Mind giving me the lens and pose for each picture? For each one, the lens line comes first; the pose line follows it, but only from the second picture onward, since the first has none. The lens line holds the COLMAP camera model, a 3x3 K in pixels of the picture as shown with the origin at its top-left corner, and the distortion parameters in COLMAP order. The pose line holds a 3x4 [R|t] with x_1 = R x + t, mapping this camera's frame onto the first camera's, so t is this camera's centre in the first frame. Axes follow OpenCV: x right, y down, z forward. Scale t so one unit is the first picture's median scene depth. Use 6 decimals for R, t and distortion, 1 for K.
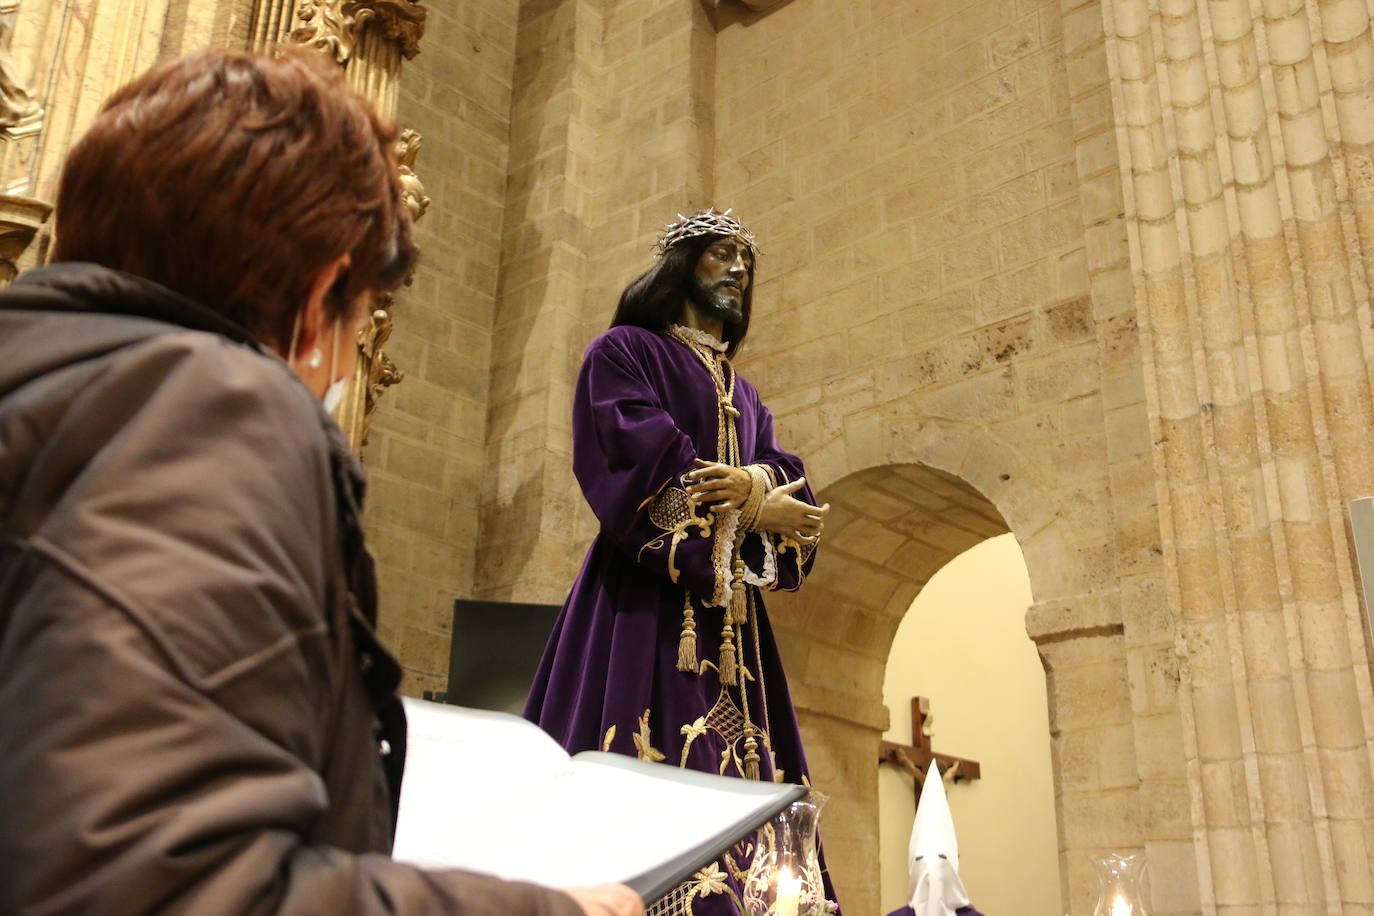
lens RADIAL K [[1402.3, 0, 711.4], [0, 1402.3, 458.4], [0, 0, 1]] dist [-0.120412, 0.335716]
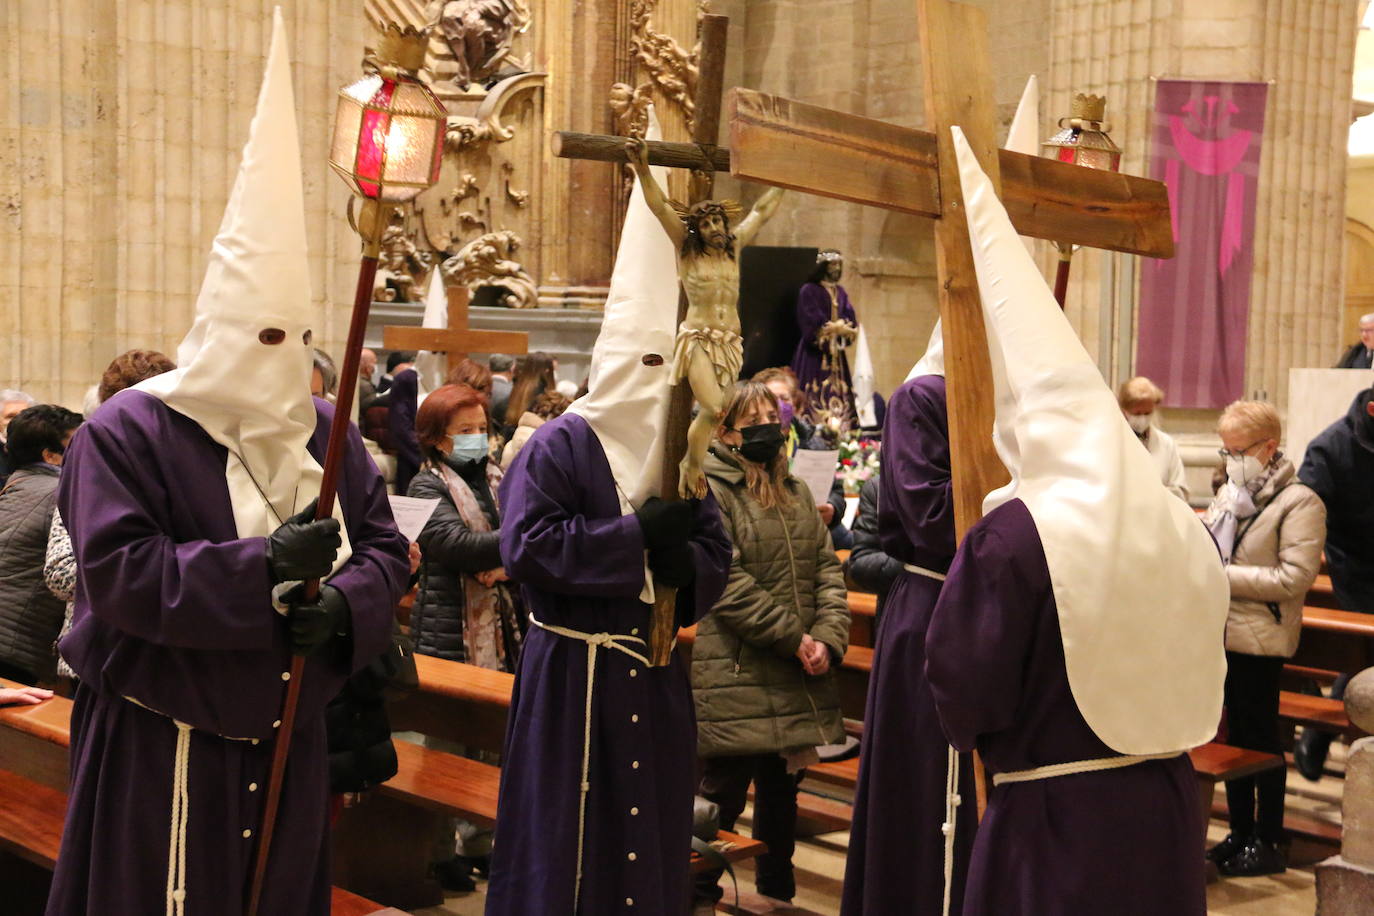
lens RADIAL K [[2028.1, 0, 645.6], [0, 2028.1, 453.3], [0, 0, 1]] dist [0.003801, -0.012865]
pose [[0.986283, 0.014508, -0.164421, 0.200760], [0.053537, 0.914158, 0.401807, -0.918929], [0.156137, -0.405098, 0.900842, -2.078044]]
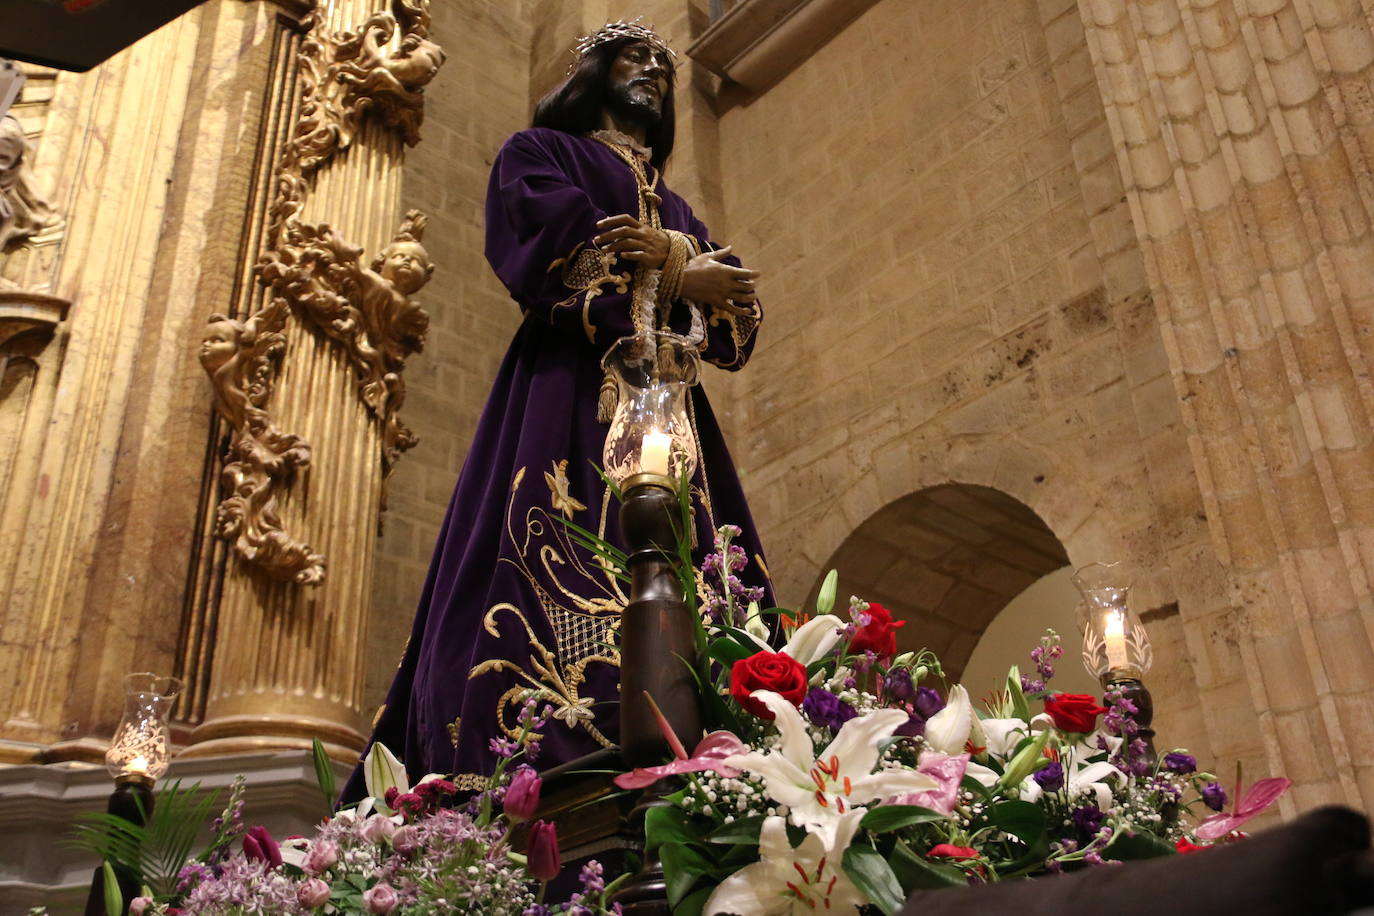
lens RADIAL K [[1395.5, 0, 704.7], [0, 1395.5, 460.8], [0, 0, 1]] dist [-0.123626, 0.330447]
pose [[0.993878, -0.096357, -0.054056, 0.036335], [0.088024, 0.986278, -0.139669, 0.121516], [0.066772, 0.134056, 0.988722, 0.040632]]
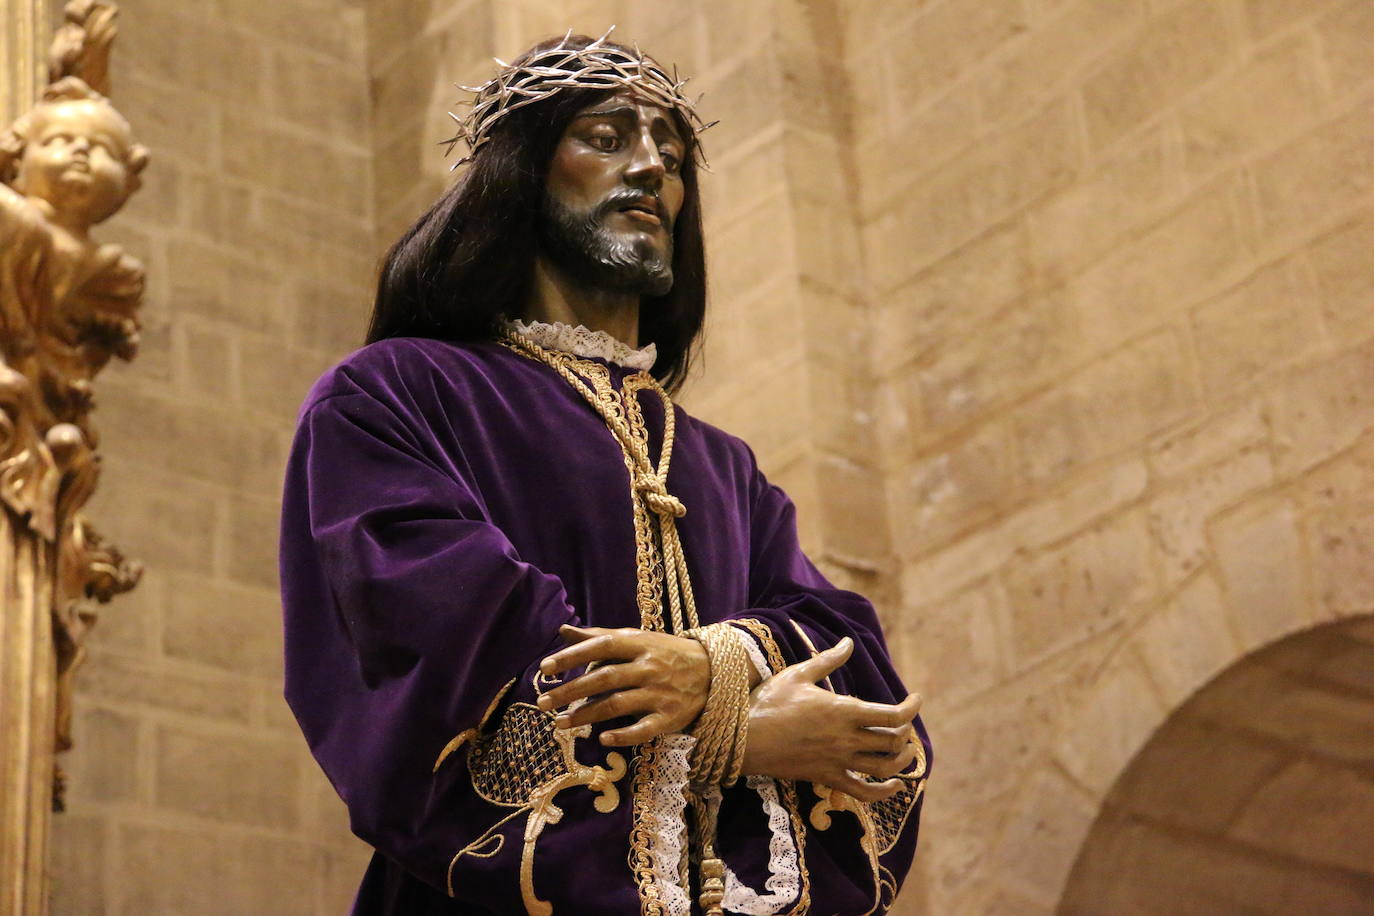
lens RADIAL K [[3265.1, 0, 722.1], [0, 3265.1, 465.1], [0, 0, 1]] dist [0.520579, 0.357609]
pose [[0.985366, -0.144362, -0.090626, 0.052638], [0.137215, 0.987248, -0.080708, 0.015449], [0.101121, 0.067092, 0.992609, 0.017755]]
